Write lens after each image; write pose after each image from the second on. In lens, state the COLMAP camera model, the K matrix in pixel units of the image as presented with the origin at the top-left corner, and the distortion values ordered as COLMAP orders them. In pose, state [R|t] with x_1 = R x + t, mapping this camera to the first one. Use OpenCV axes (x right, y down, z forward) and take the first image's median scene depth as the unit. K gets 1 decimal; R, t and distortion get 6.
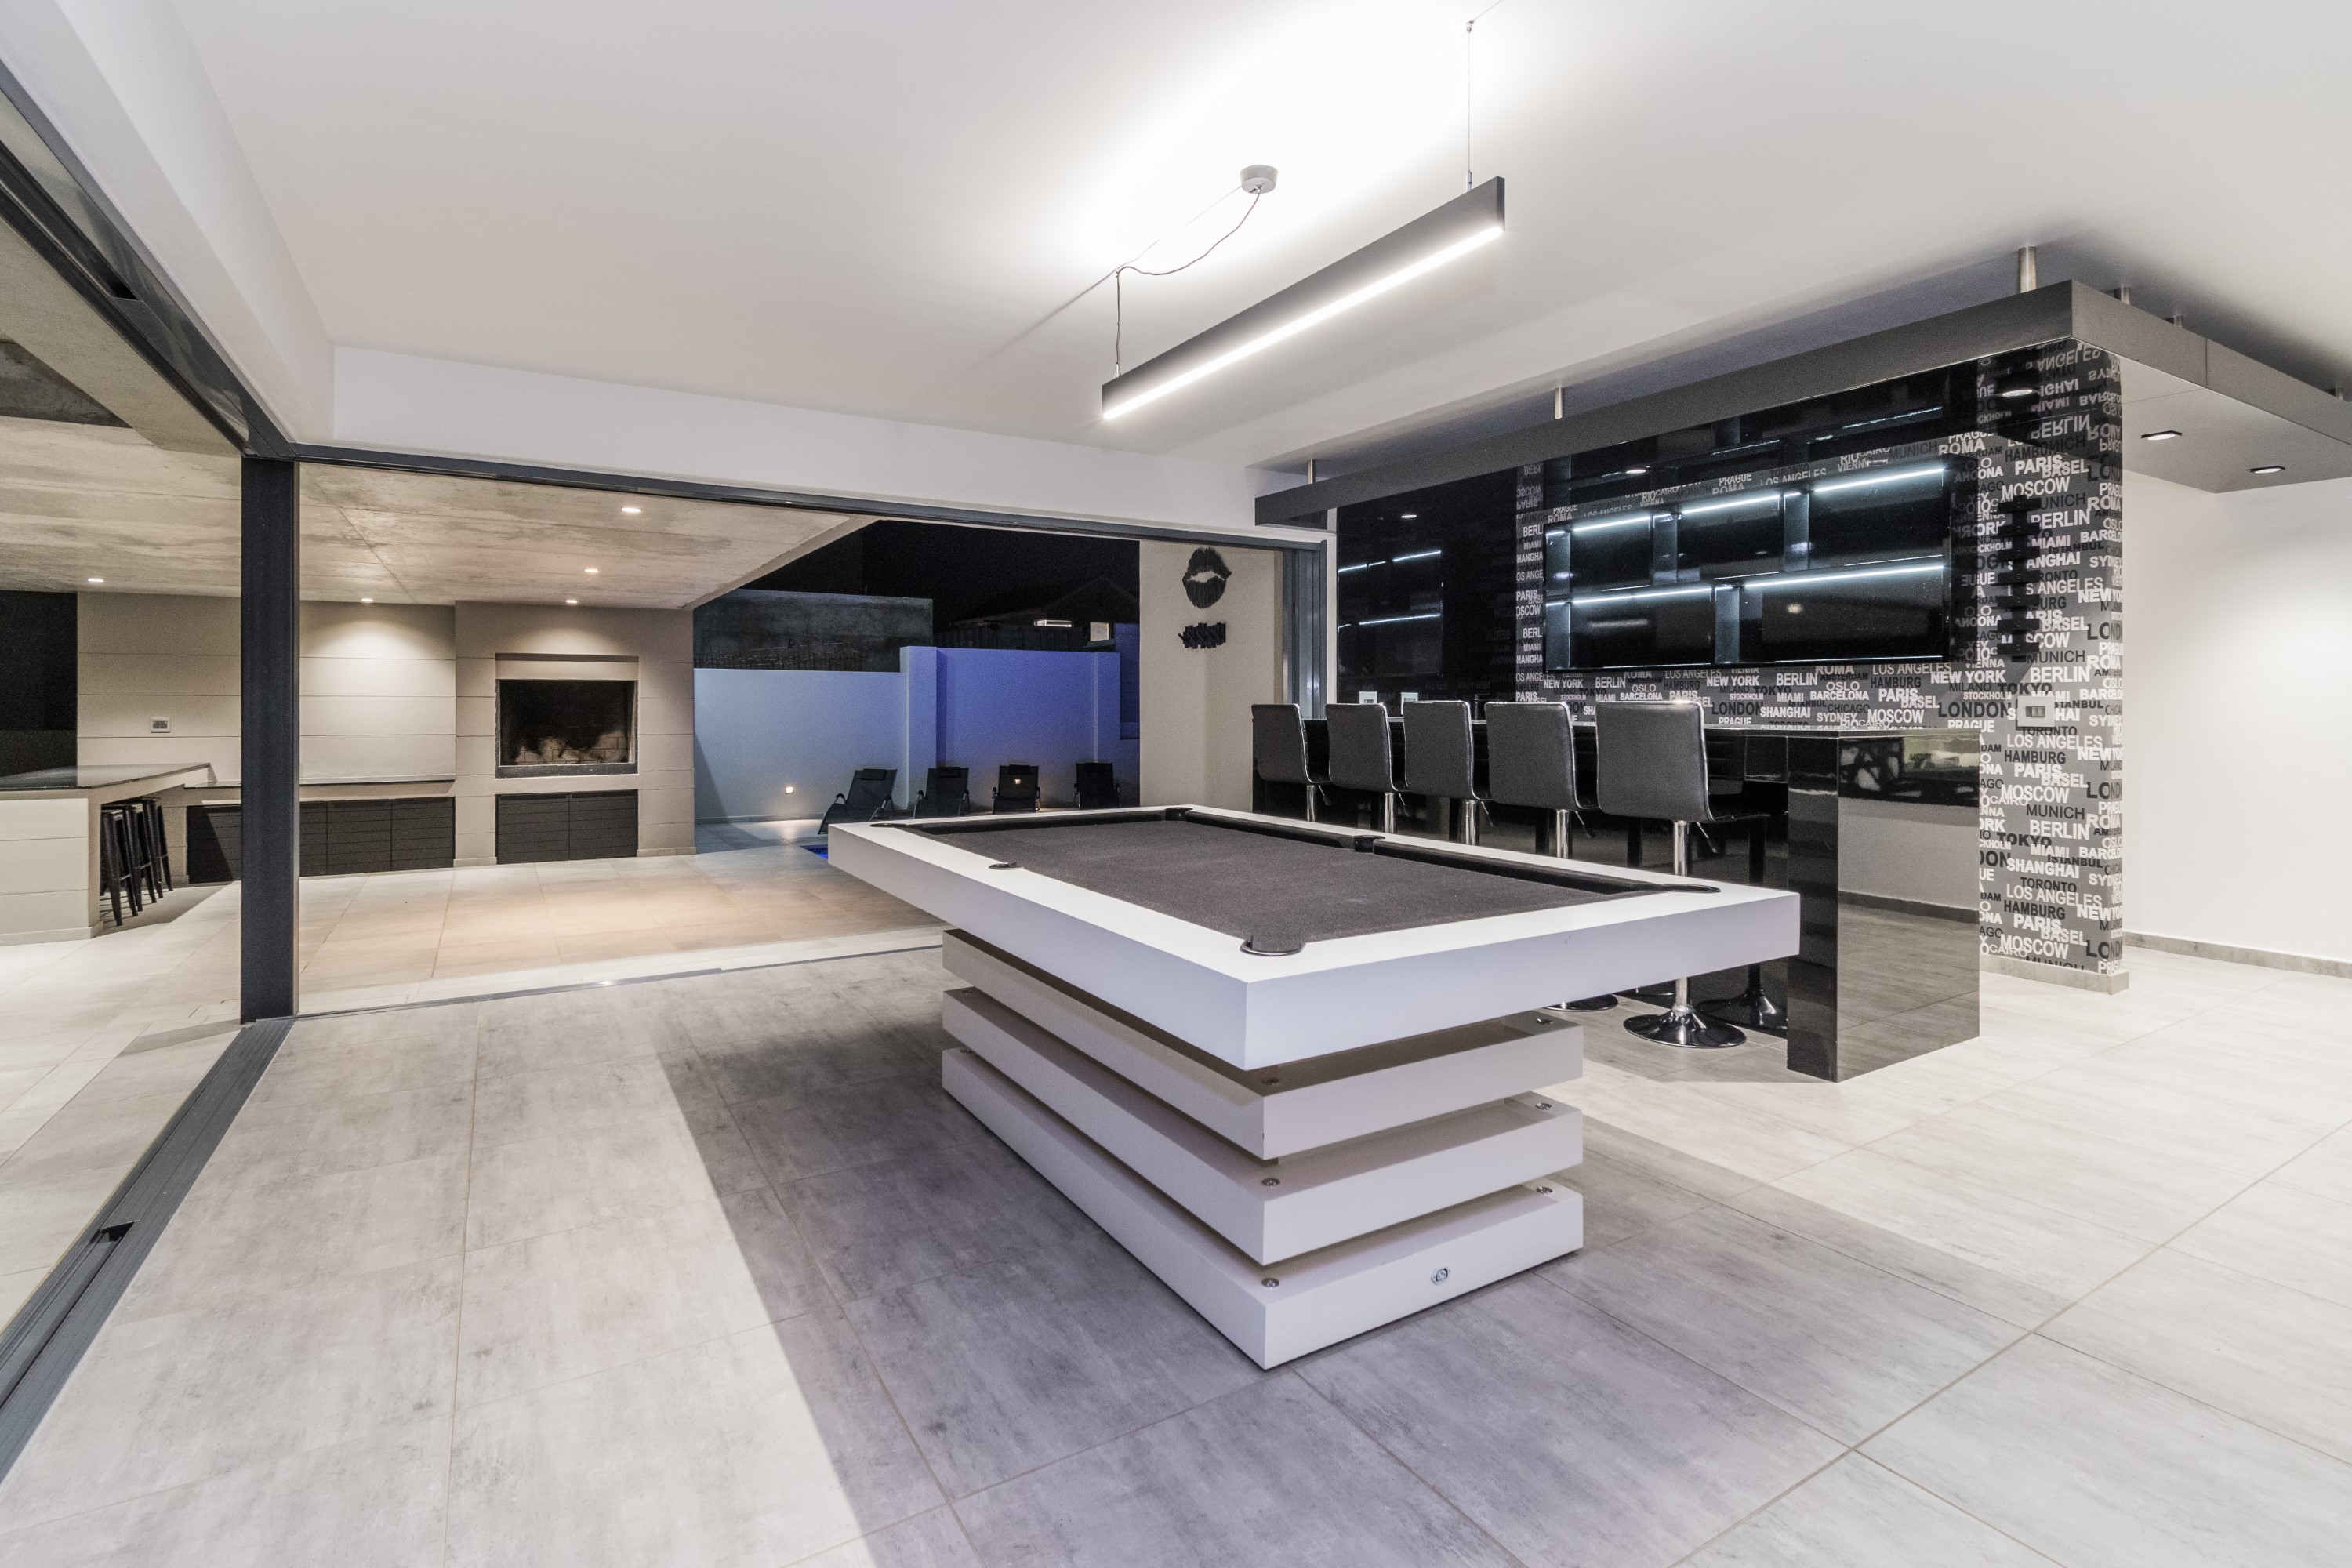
lens RADIAL K [[1066.5, 0, 1184.6], [0, 1066.5, 702.8], [0, 0, 1]] dist [0.000265, -0.000467]
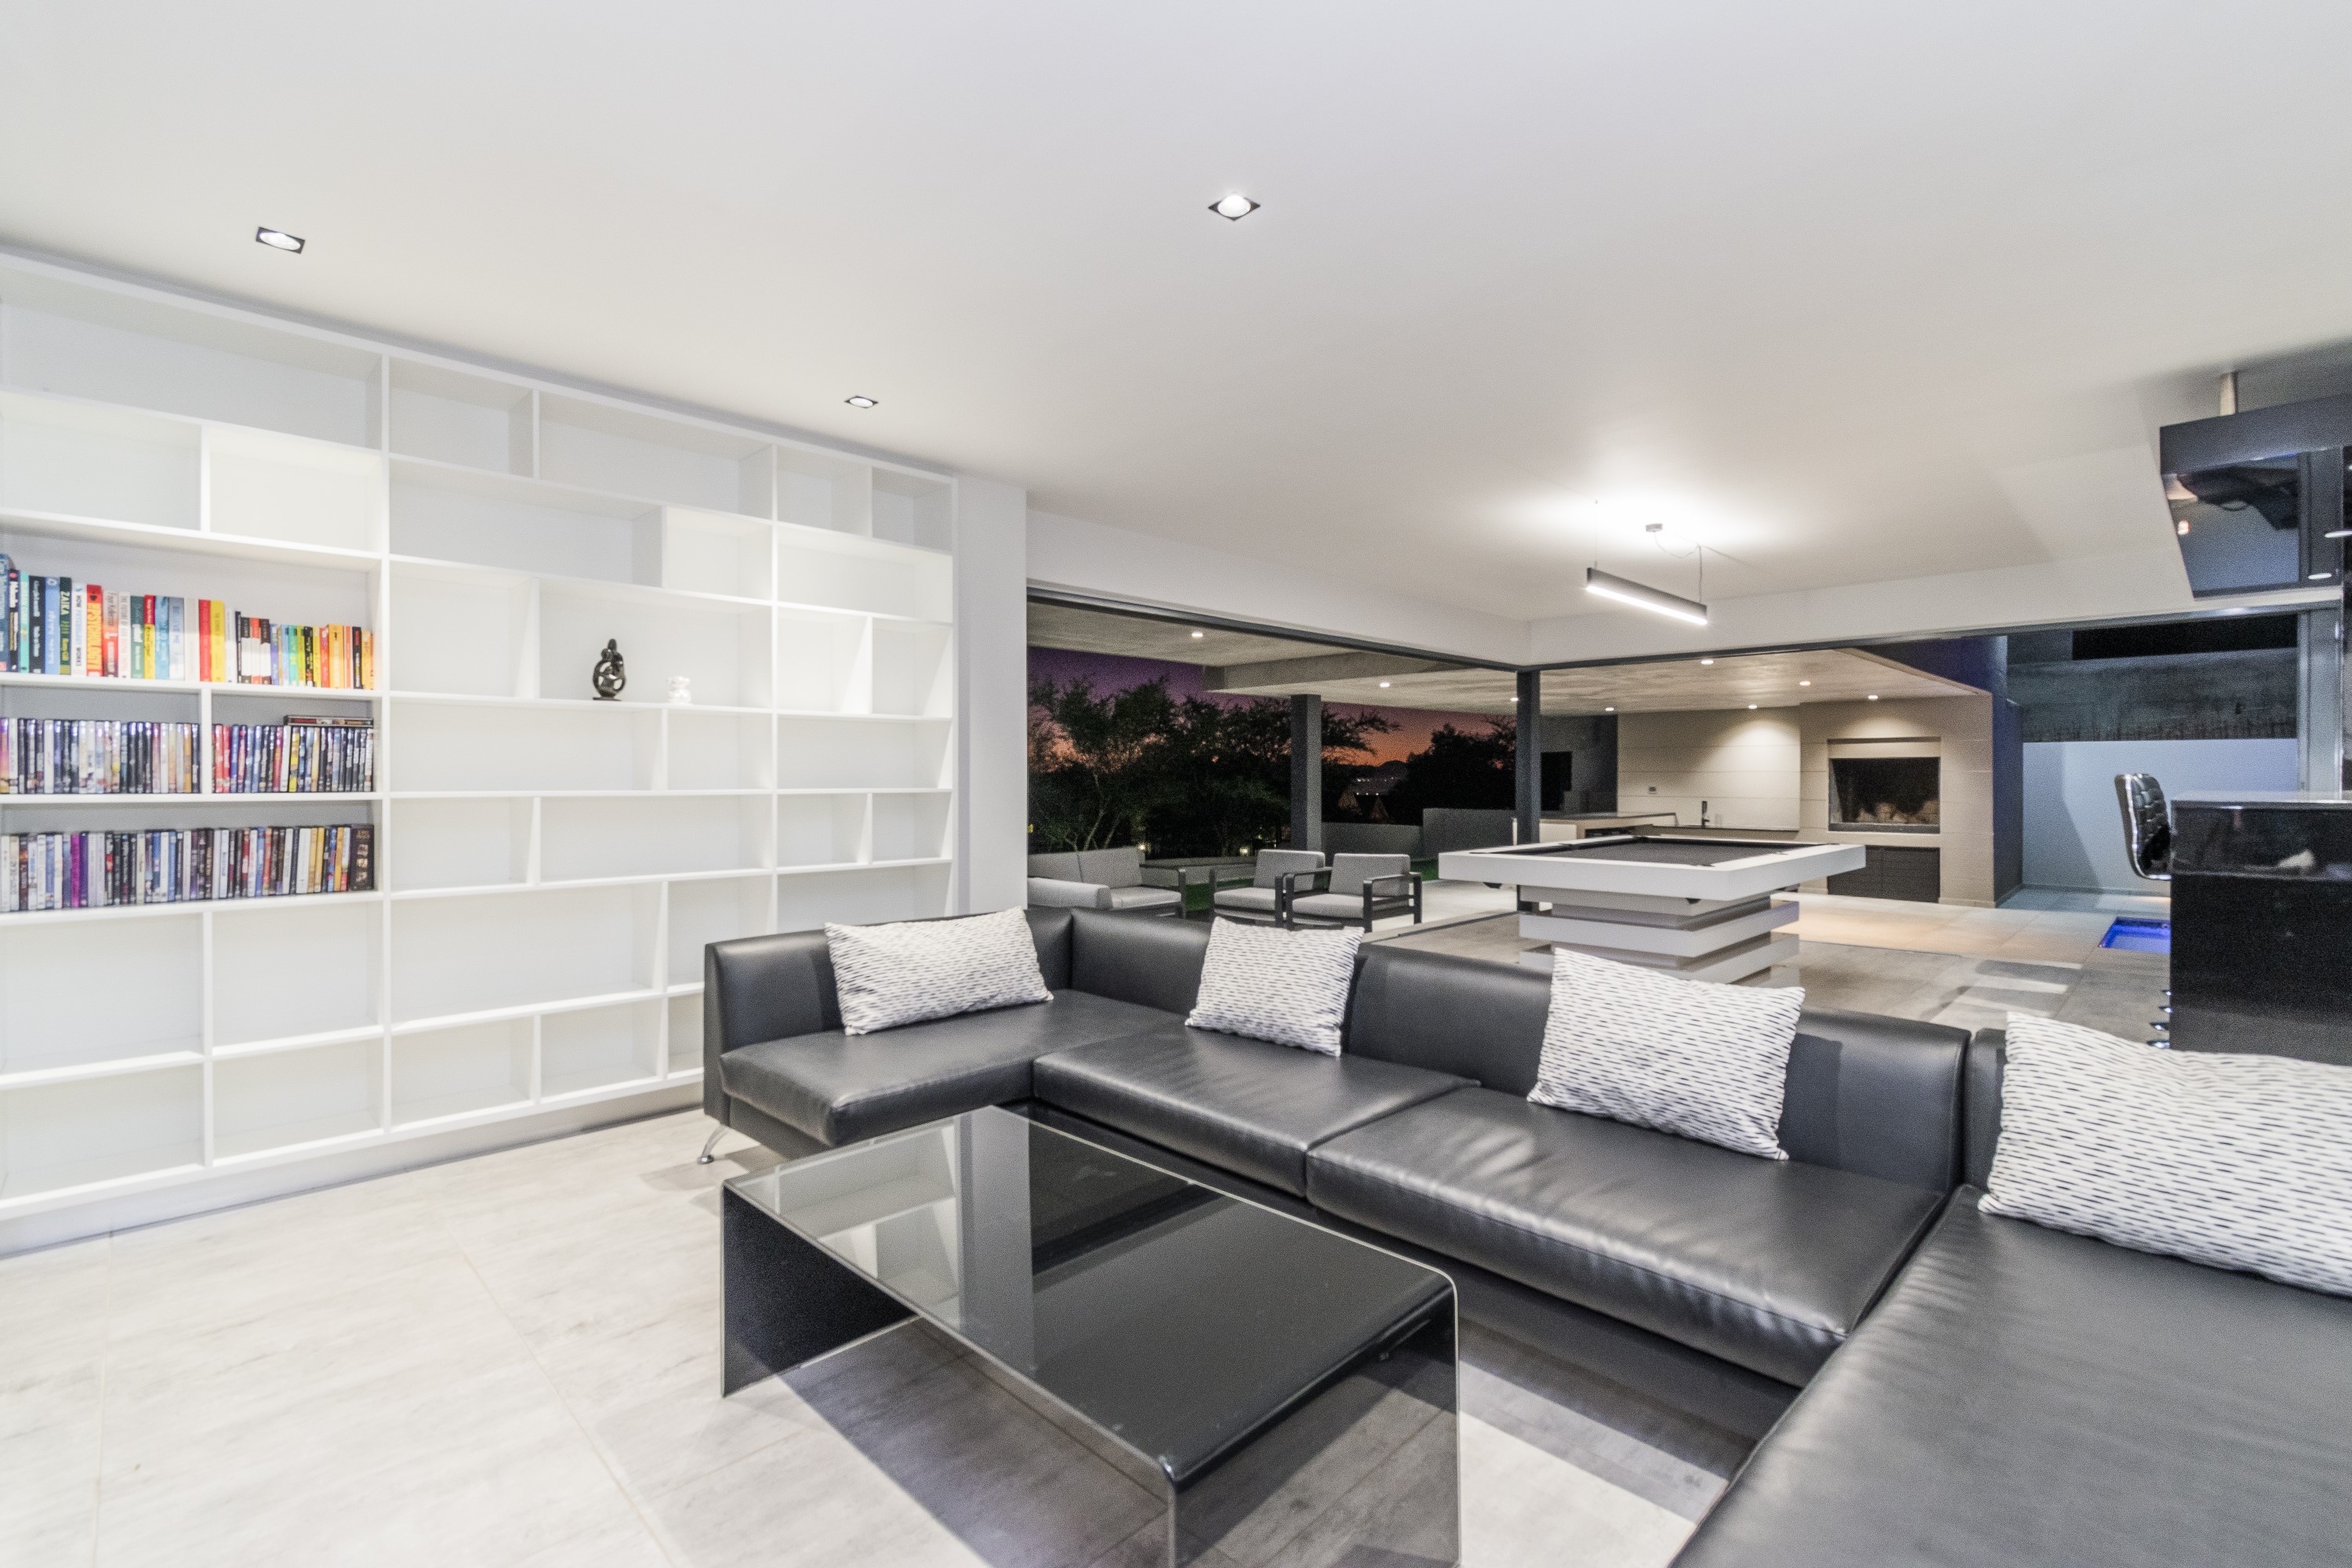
lens RADIAL K [[1066.5, 0, 1175.7], [0, 1066.5, 781.0], [0, 0, 1]] dist [0.000265, -0.000467]
pose [[0.214366, 0.001019, -0.976753, 0.479075], [0.003208, 0.999993, 0.001748, 0.001770], [0.976748, -0.003508, 0.214361, -0.099597]]
